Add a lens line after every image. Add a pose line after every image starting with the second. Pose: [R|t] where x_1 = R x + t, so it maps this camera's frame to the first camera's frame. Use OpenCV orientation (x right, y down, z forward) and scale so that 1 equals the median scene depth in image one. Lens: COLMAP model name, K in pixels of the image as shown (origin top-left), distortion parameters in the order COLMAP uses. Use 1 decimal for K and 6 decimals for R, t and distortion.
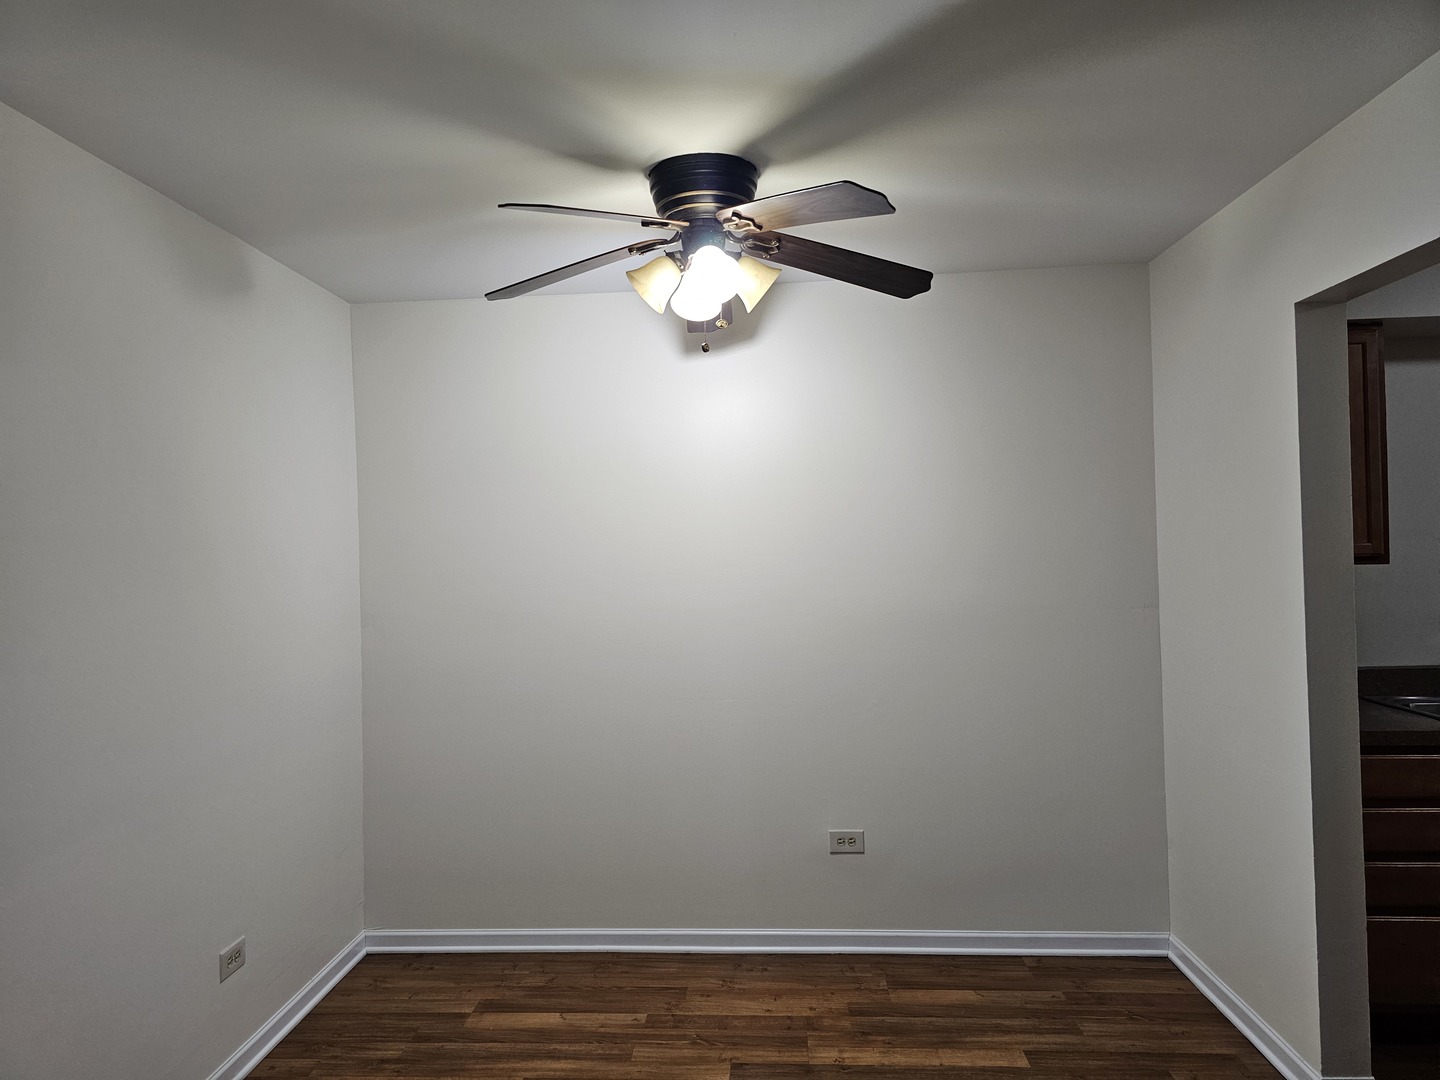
lens RADIAL K [[959.0, 0, 694.1], [0, 959.0, 539.0], [0, 0, 1]] dist [0.058857, -0.050889]
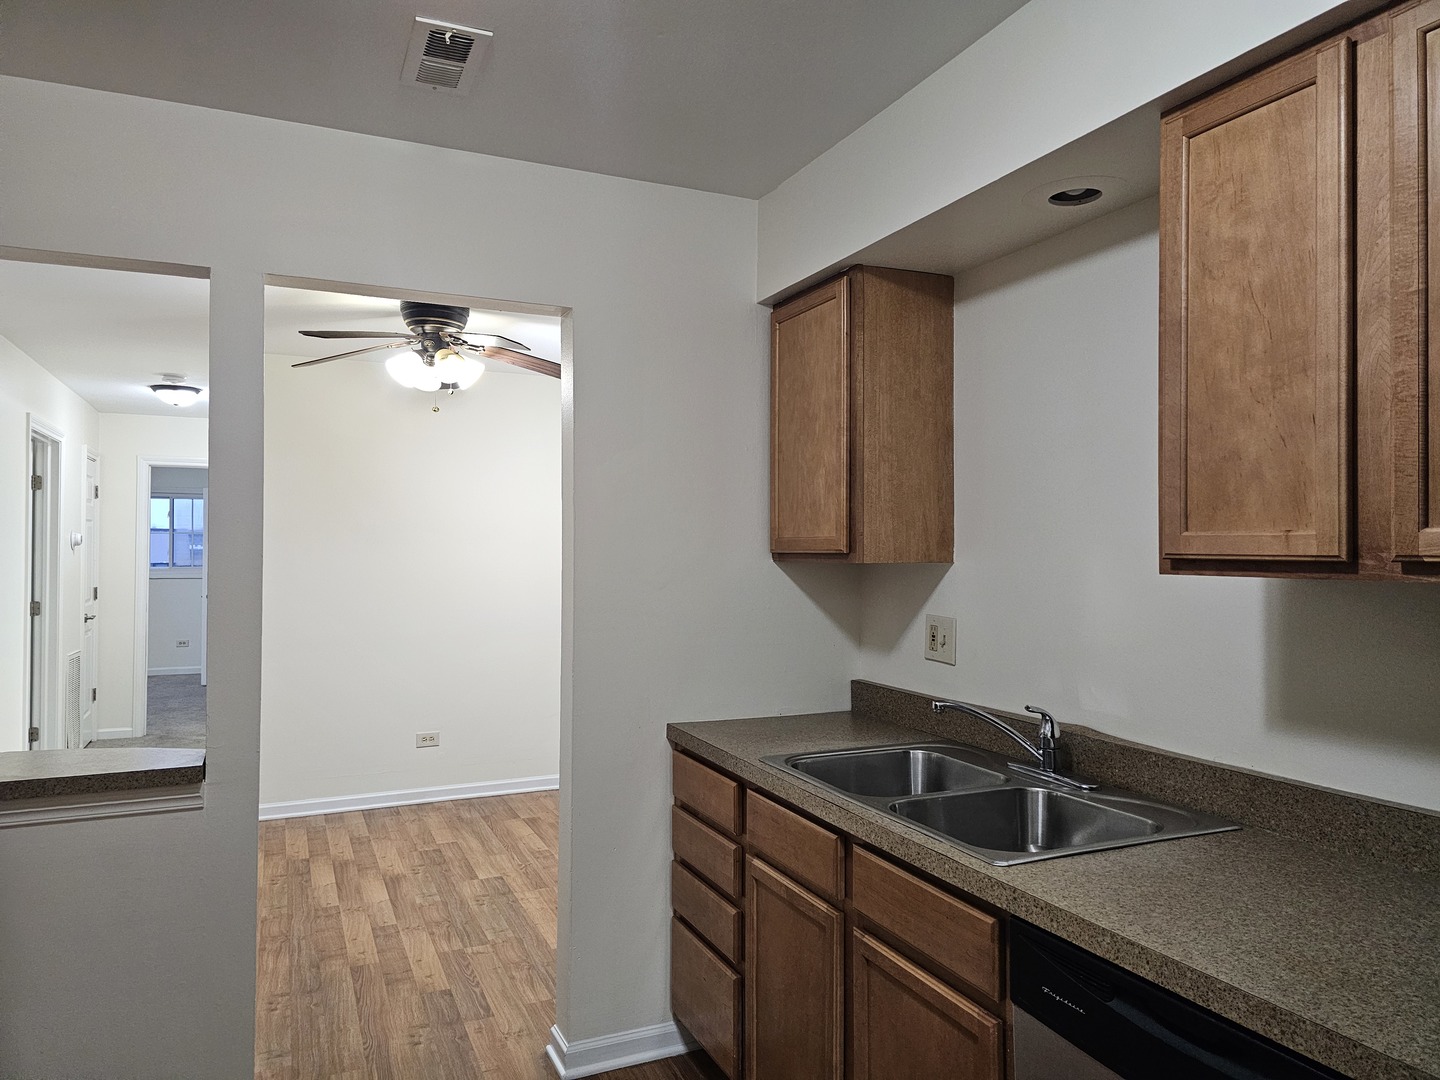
lens RADIAL K [[959.0, 0, 702.2], [0, 959.0, 532.8], [0, 0, 1]] dist [0.058857, -0.050889]
pose [[0.468679, 0.009469, -0.883318, 1.411428], [-0.006813, 0.999952, 0.007104, -0.004941], [0.883342, 0.002689, 0.468721, 0.536070]]
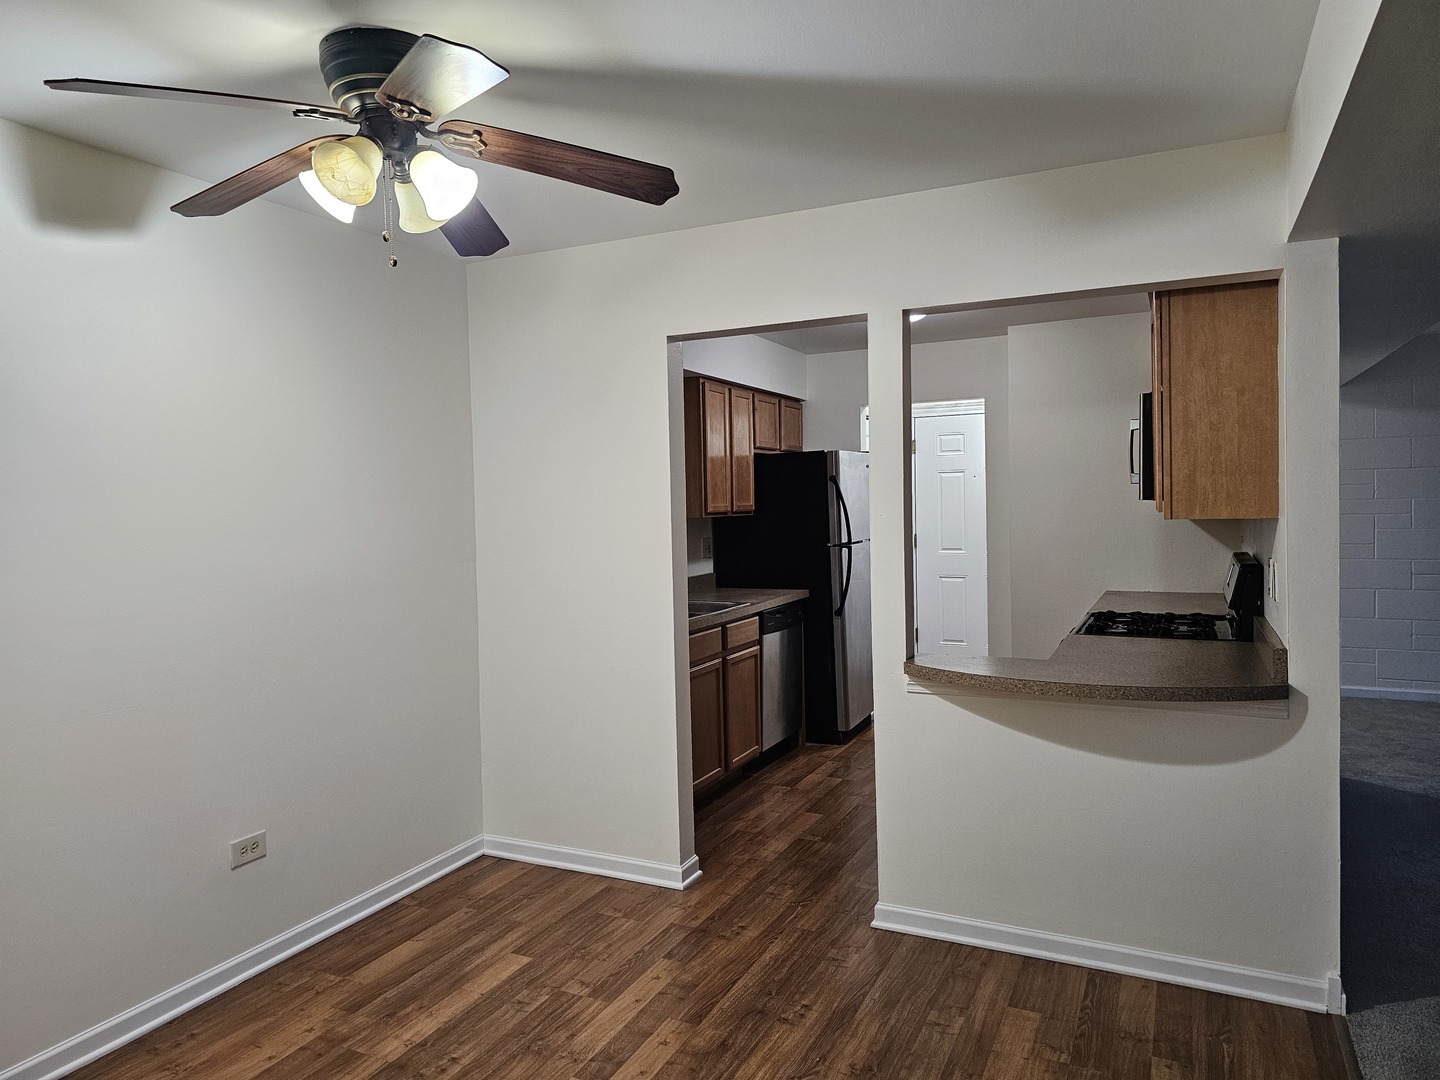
lens RADIAL K [[959.0, 0, 699.2], [0, 959.0, 517.9], [0, 0, 1]] dist [0.058857, -0.050889]
pose [[0.379226, 0.003378, 0.925298, -0.581223], [0.003336, 0.999982, -0.005017, 0.030541], [-0.925298, 0.004989, 0.379208, 0.355847]]
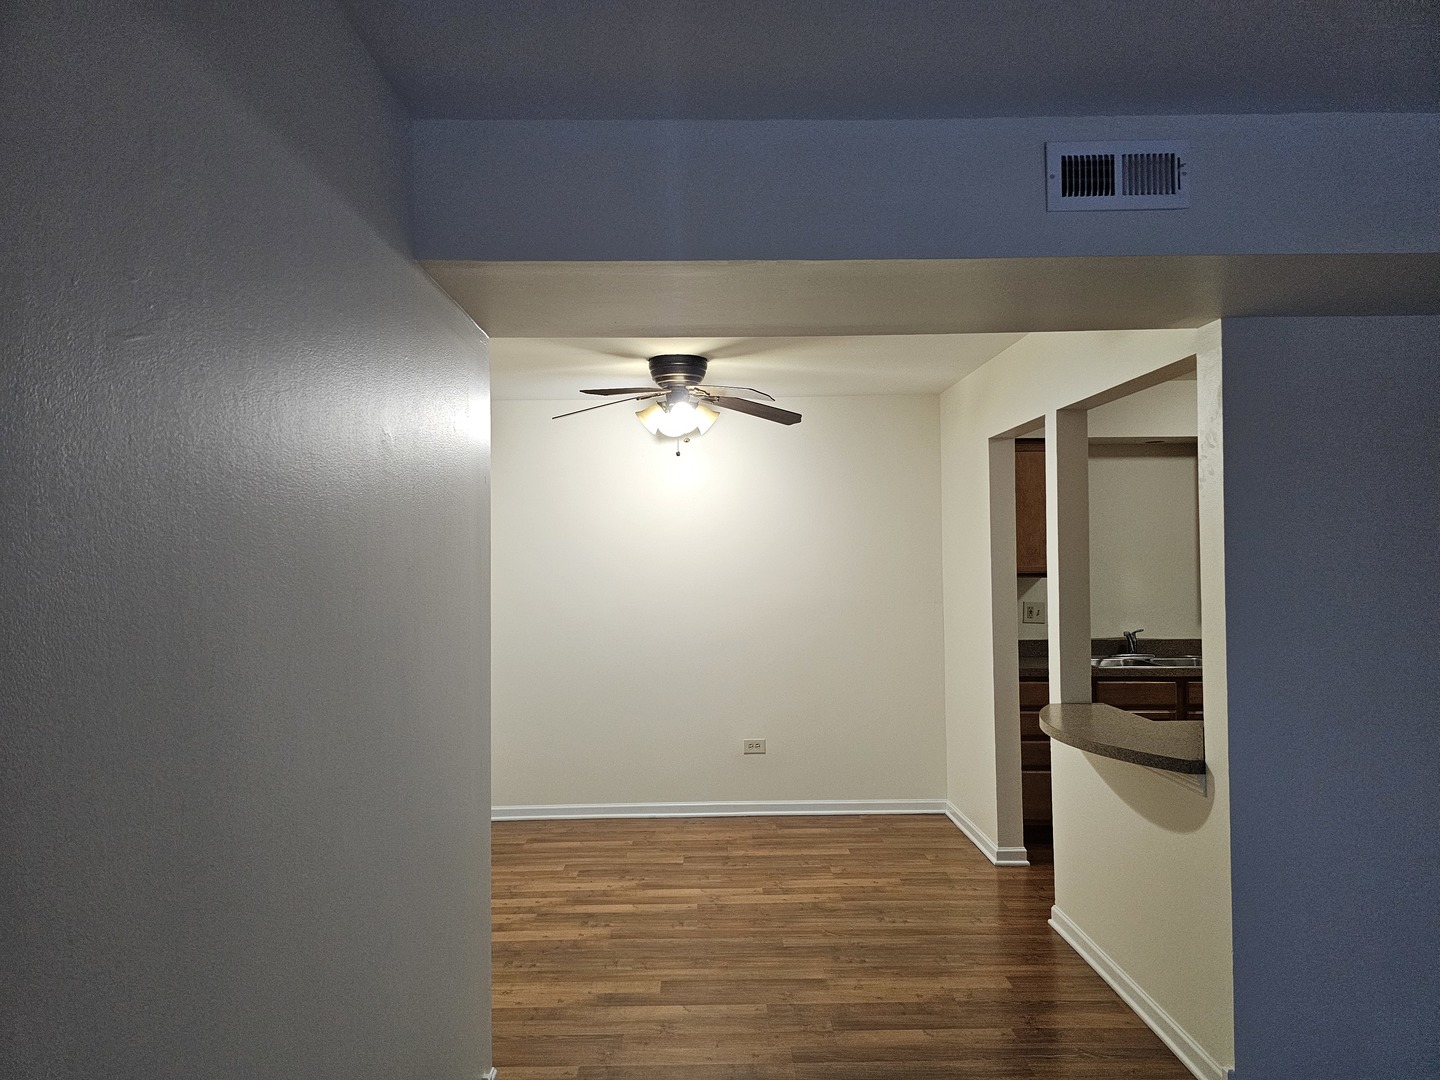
lens RADIAL K [[959.0, 0, 708.8], [0, 959.0, 543.9], [0, 0, 1]] dist [0.058857, -0.050889]
pose [[0.996432, 0.015831, 0.082902, -0.066085], [-0.015016, 0.999833, -0.010446, -0.006988], [-0.083053, 0.009164, 0.996503, -0.697895]]
